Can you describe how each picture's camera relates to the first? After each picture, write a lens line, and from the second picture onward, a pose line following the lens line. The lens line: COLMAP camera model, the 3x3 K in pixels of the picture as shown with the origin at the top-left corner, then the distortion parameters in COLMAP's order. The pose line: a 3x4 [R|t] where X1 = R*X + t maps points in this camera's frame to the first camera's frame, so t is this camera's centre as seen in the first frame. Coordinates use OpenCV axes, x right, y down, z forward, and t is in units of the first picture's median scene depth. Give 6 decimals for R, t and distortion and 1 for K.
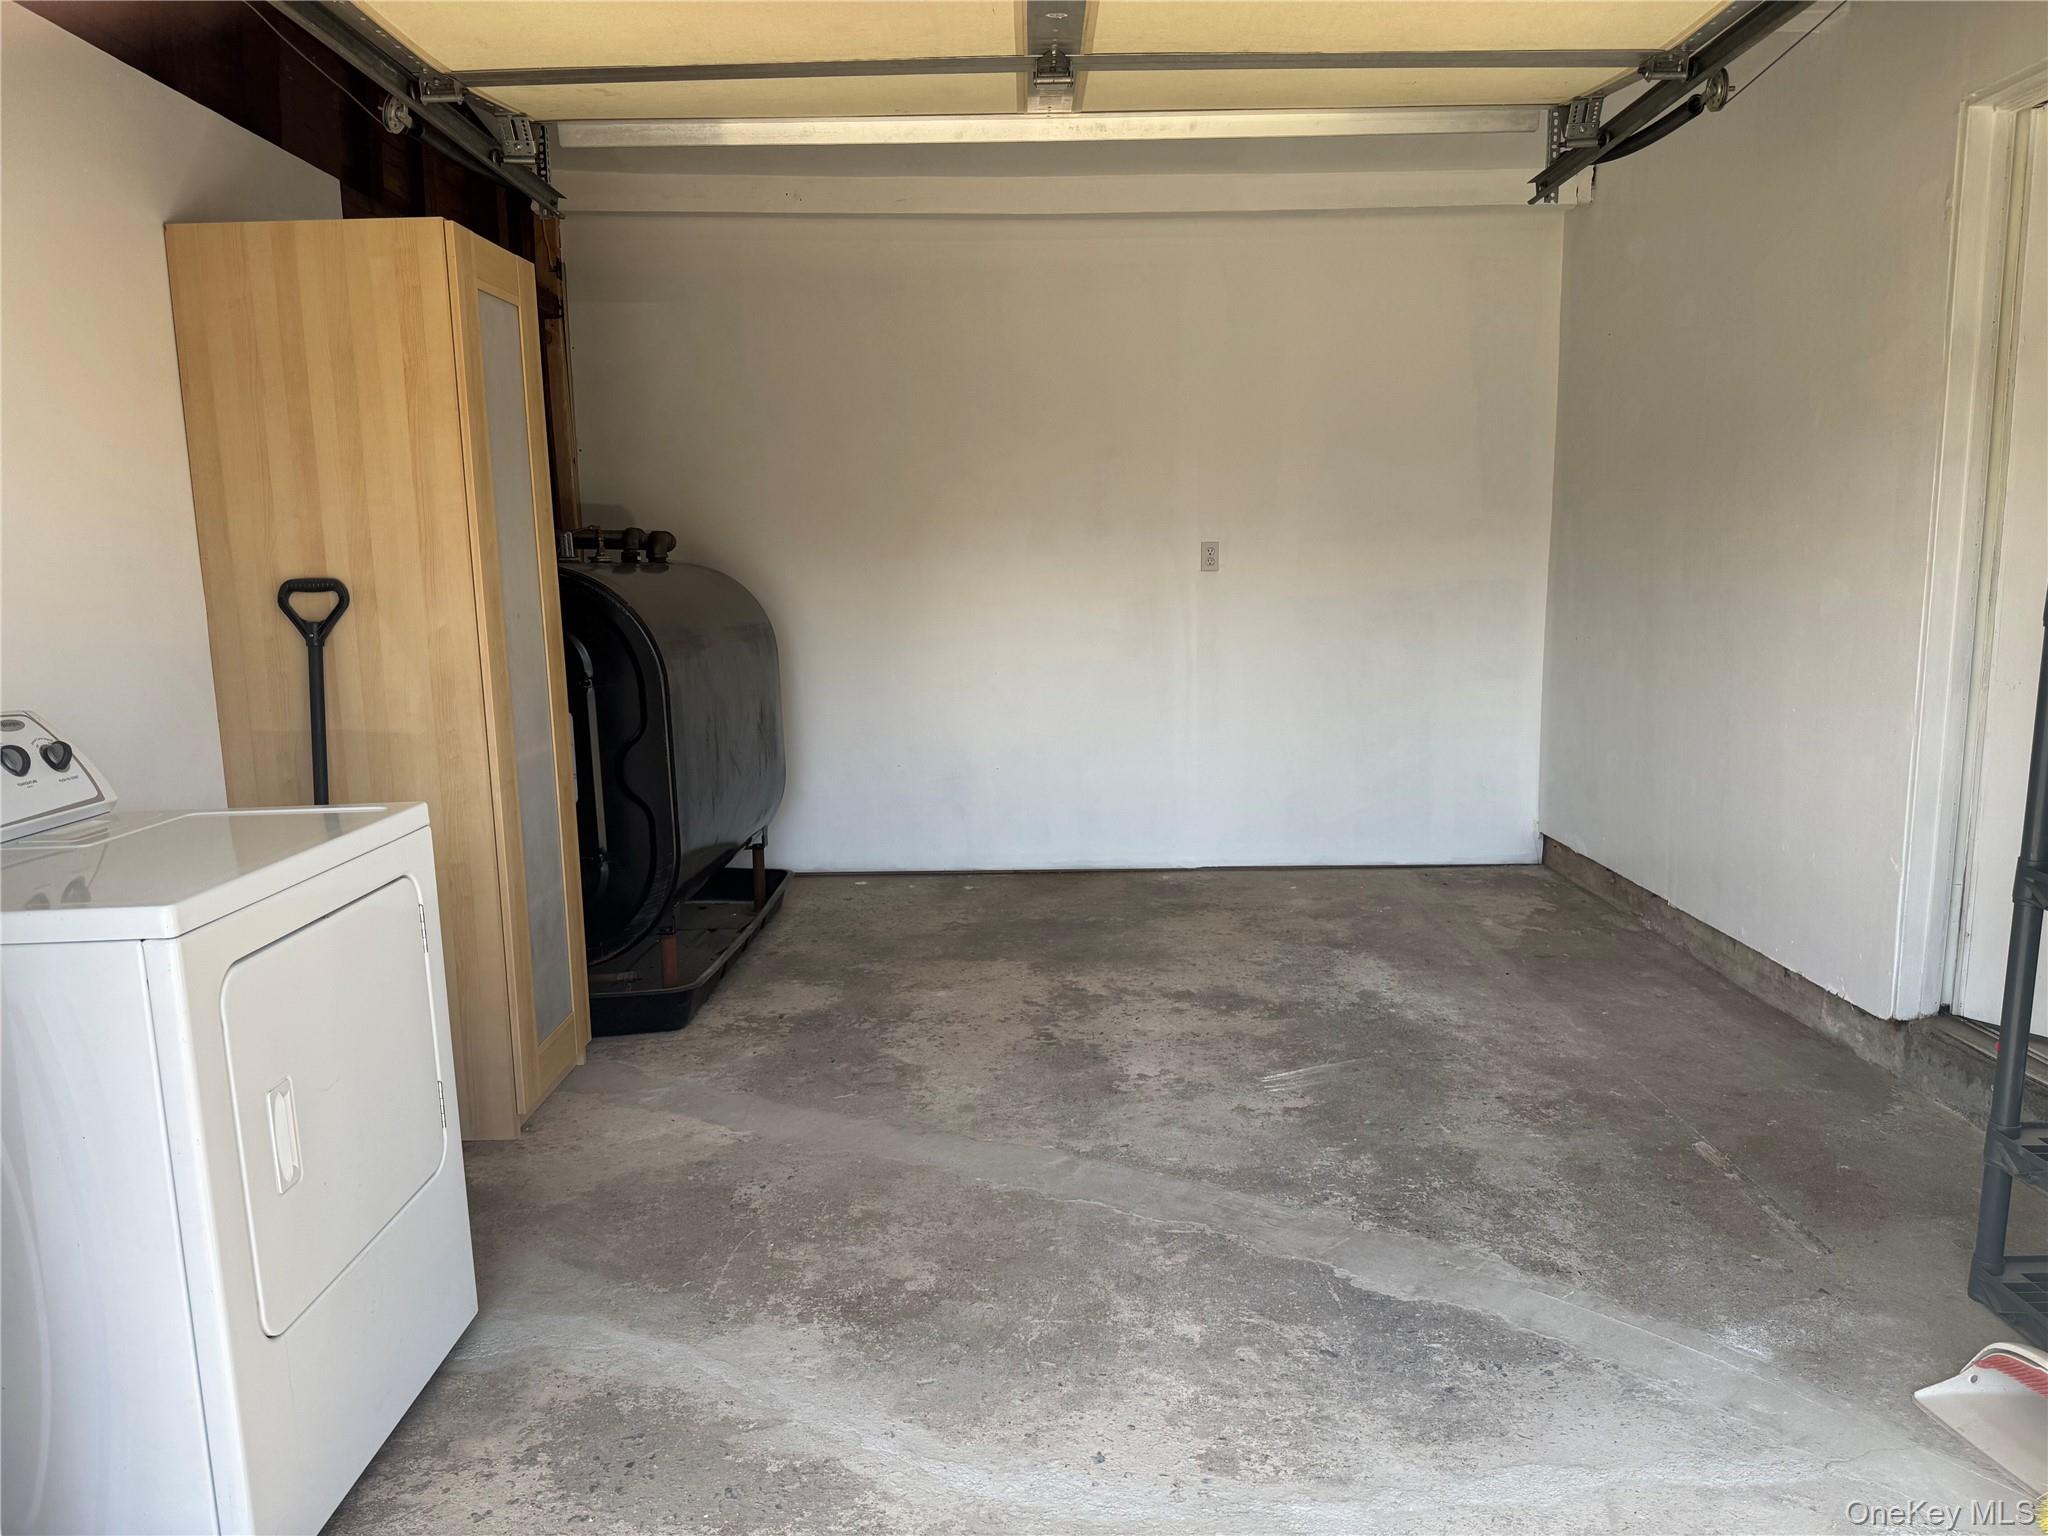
lens RADIAL K [[1444.0, 0, 1030.5], [0, 1444.0, 766.3], [0, 0, 1]] dist [0.033631, -0.048448]
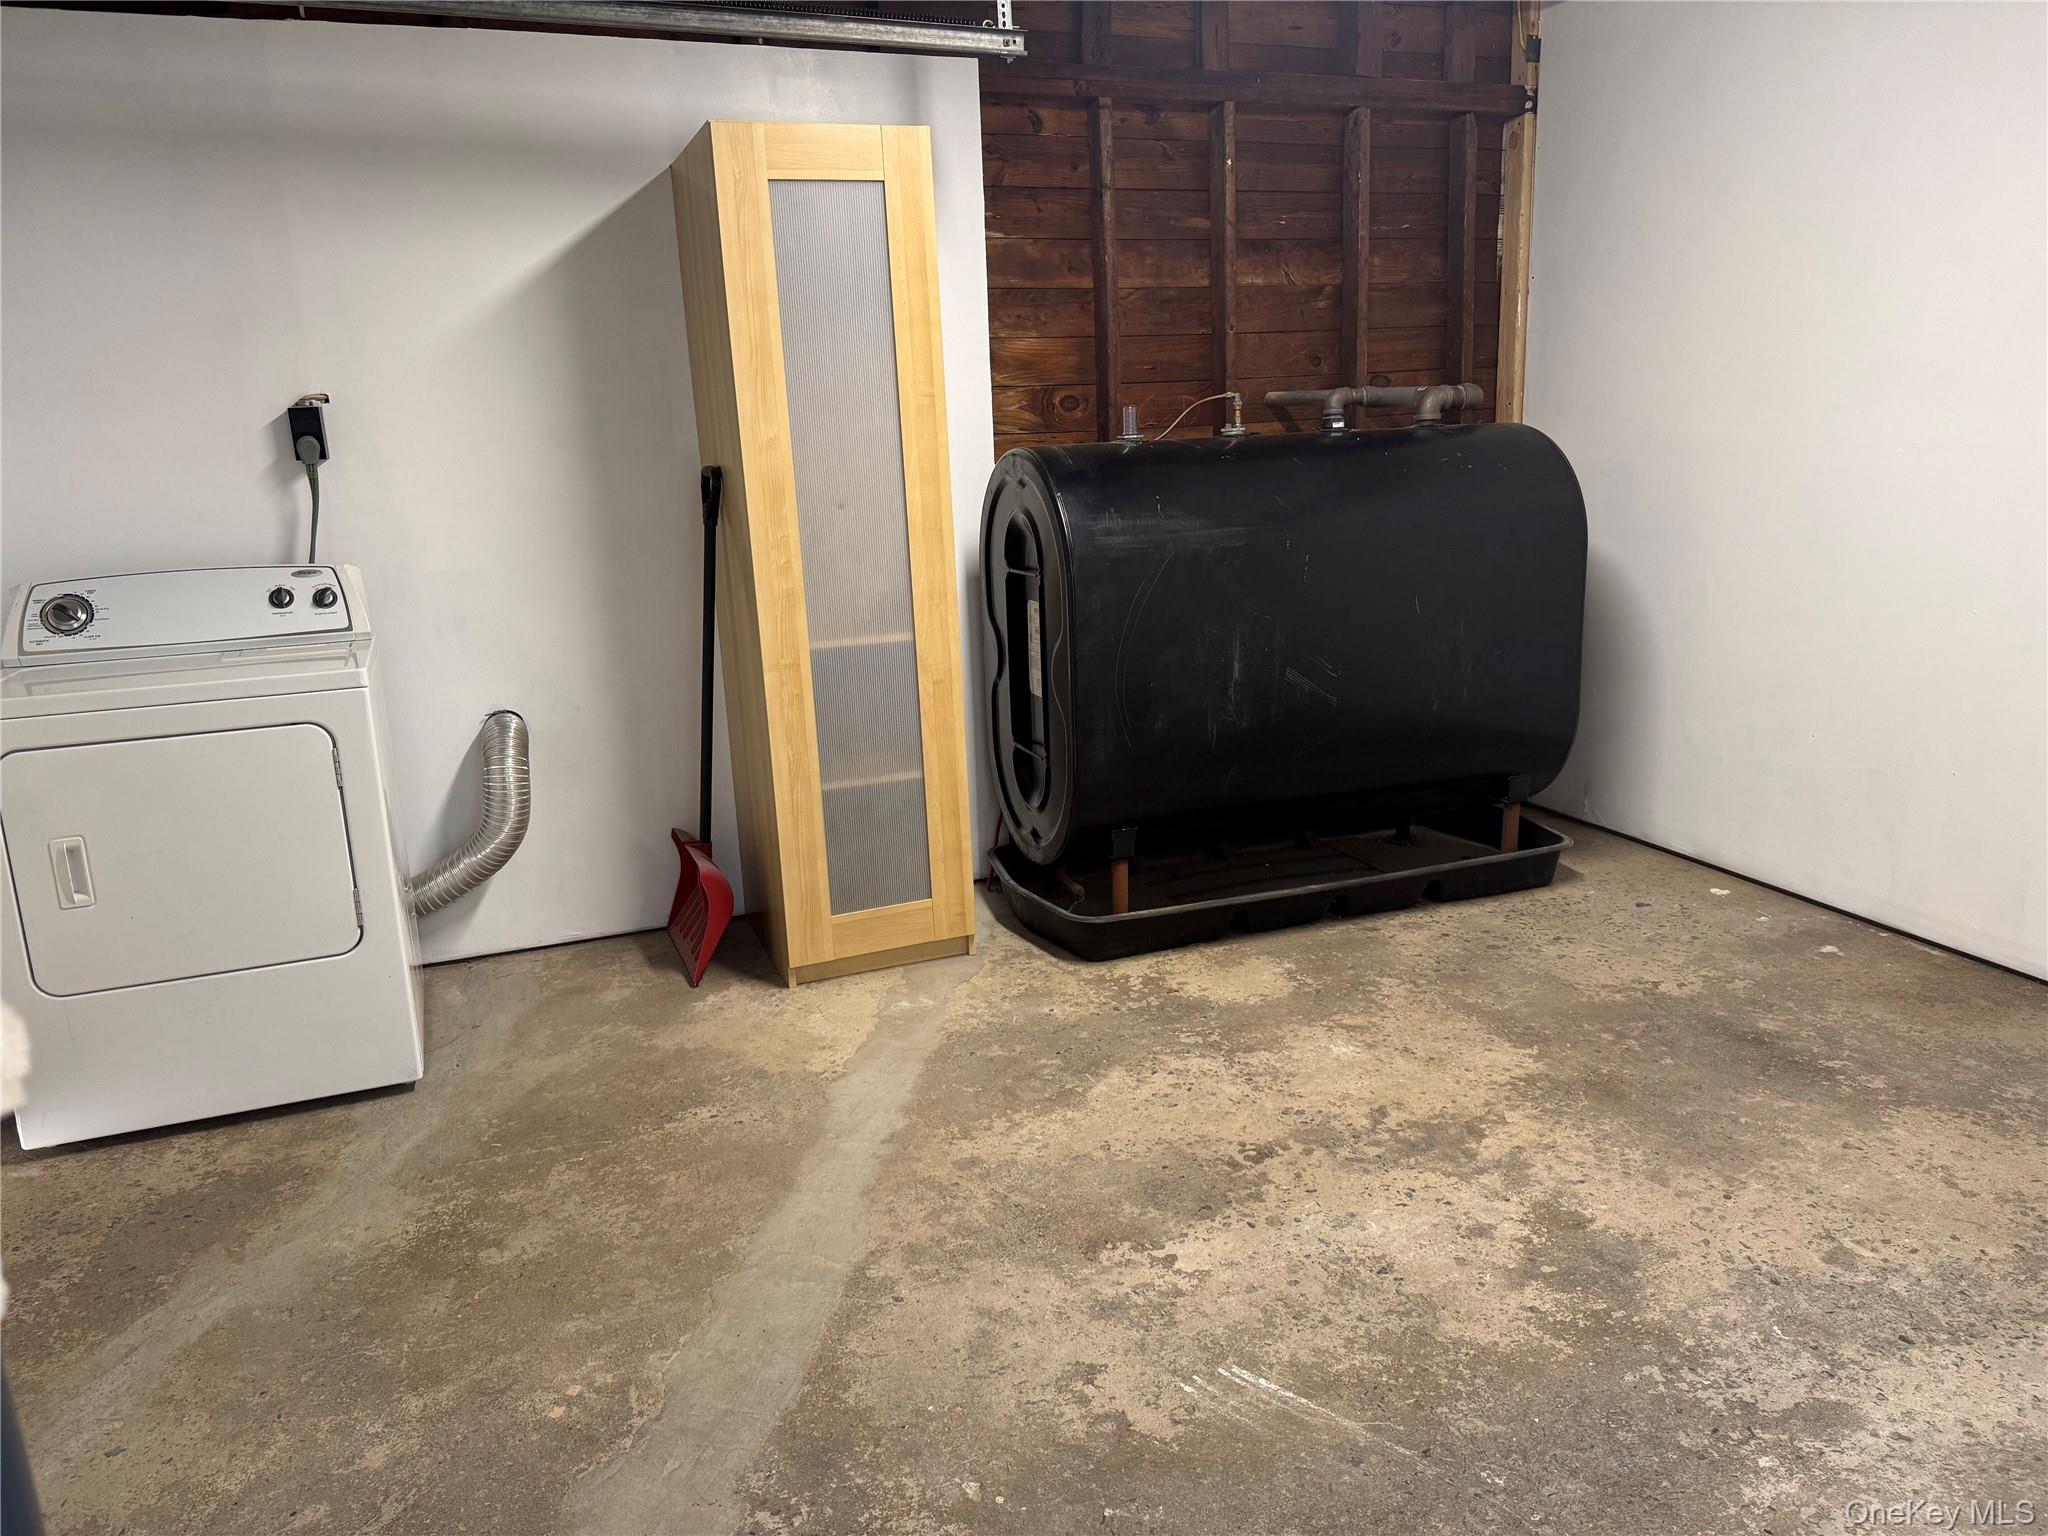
lens RADIAL K [[1444.0, 0, 1015.9], [0, 1444.0, 756.2], [0, 0, 1]] dist [0.033631, -0.048448]
pose [[0.382496, 0.230824, -0.894660, 0.530291], [-0.112747, 0.972716, 0.202759, -0.125788], [0.917052, 0.023315, 0.398085, 0.585023]]
